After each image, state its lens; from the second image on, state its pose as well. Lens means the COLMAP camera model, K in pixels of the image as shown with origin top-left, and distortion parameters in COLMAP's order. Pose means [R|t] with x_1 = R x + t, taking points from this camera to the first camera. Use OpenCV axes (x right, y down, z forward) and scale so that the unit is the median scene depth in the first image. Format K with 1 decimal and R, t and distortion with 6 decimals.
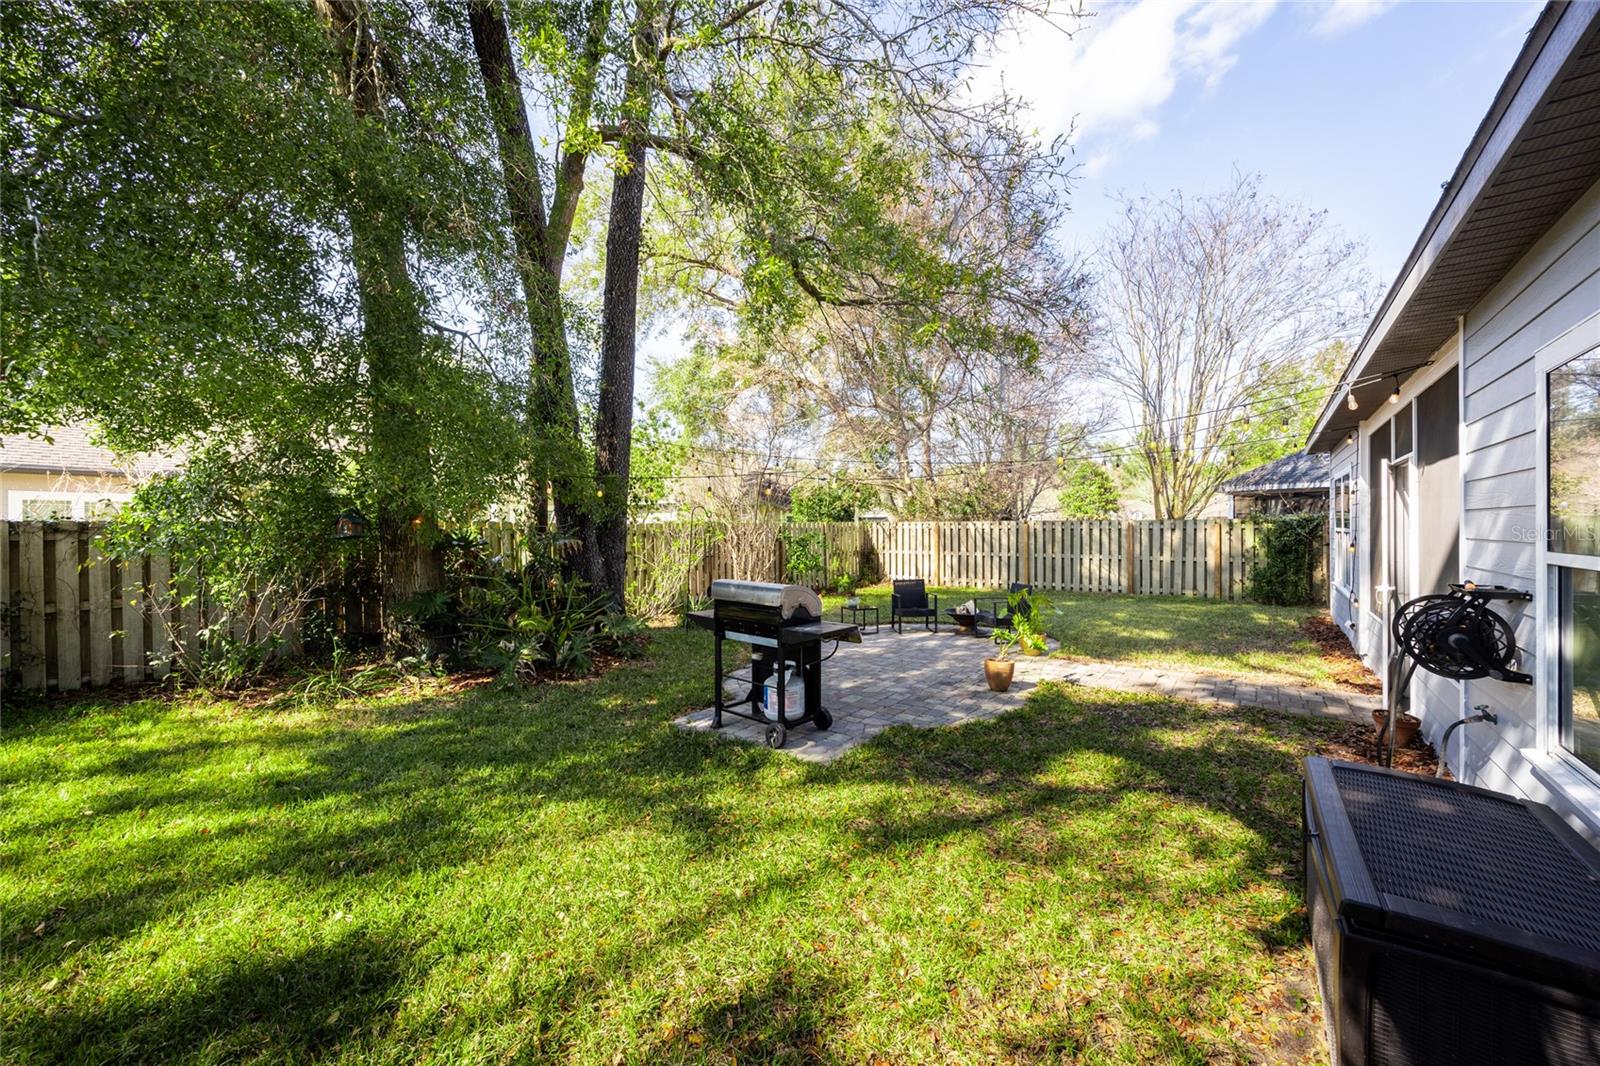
lens RADIAL K [[612.6, 0, 801.6], [0, 612.6, 532.3], [0, 0, 1]] dist [0.002474, 0.000478]
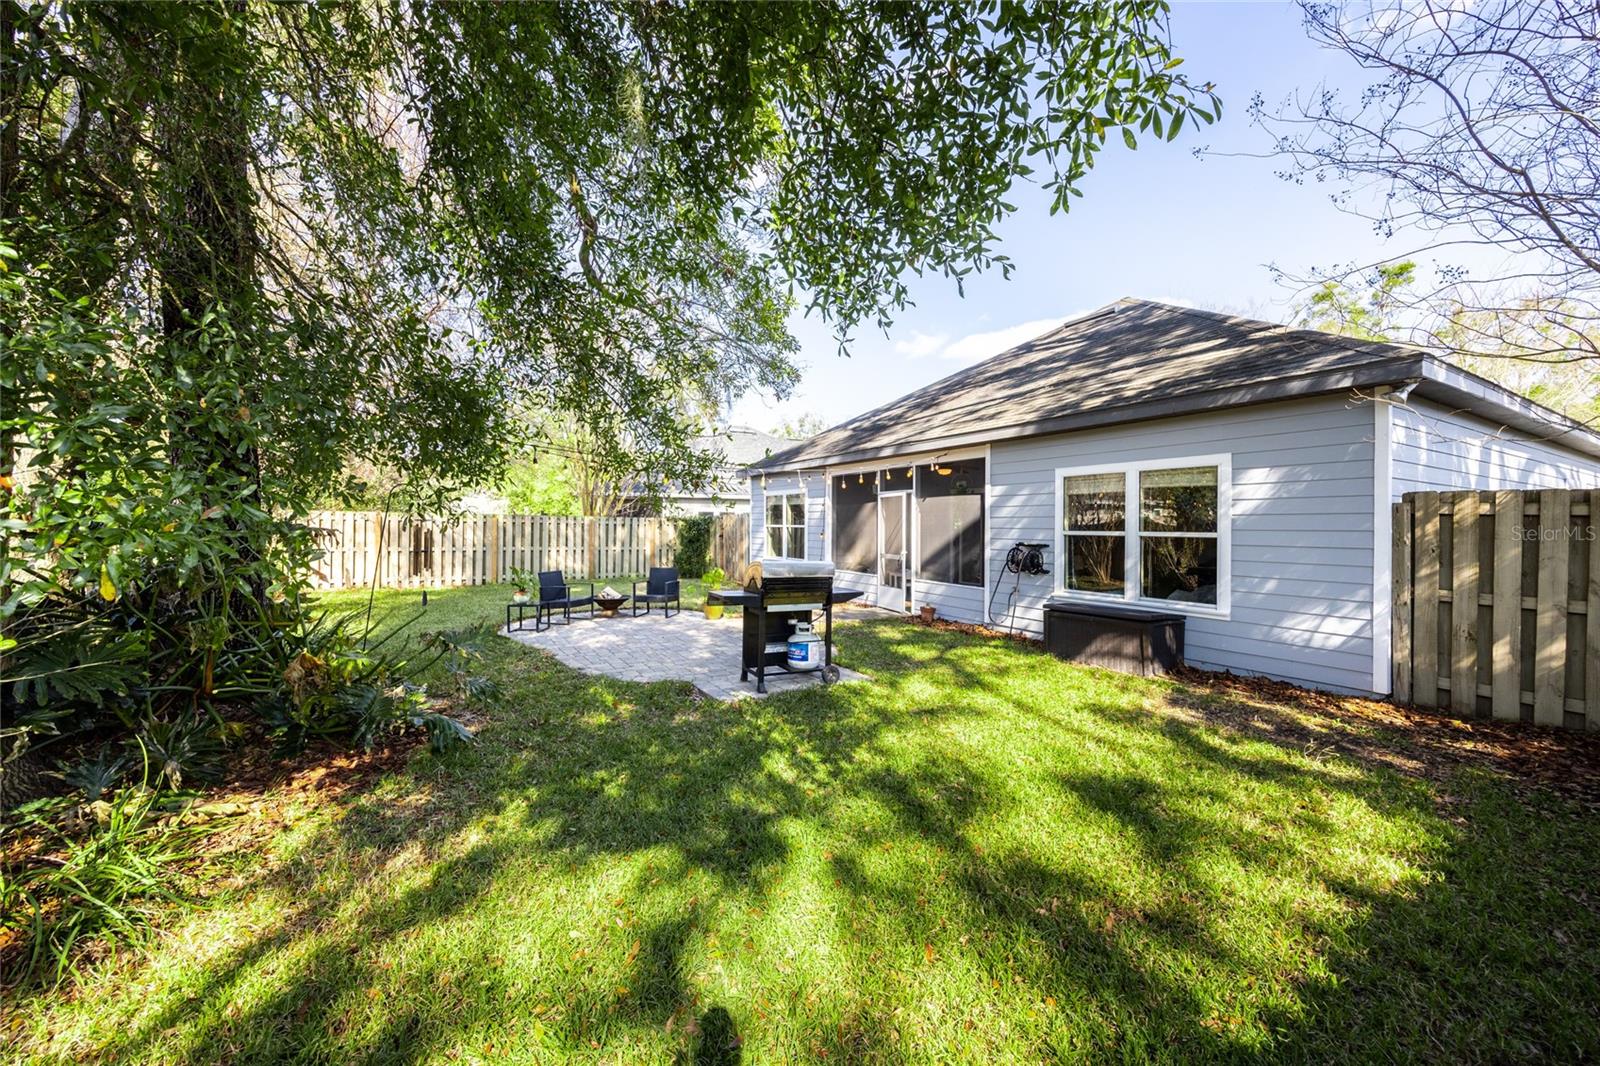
lens RADIAL K [[612.6, 0, 798.8], [0, 612.6, 531.4], [0, 0, 1]] dist [0.002474, 0.000478]
pose [[0.384287, 0.004665, 0.923202, -0.453870], [-0.006743, 0.999975, -0.002246, 0.008808], [-0.923189, -0.005362, 0.384309, 0.195616]]
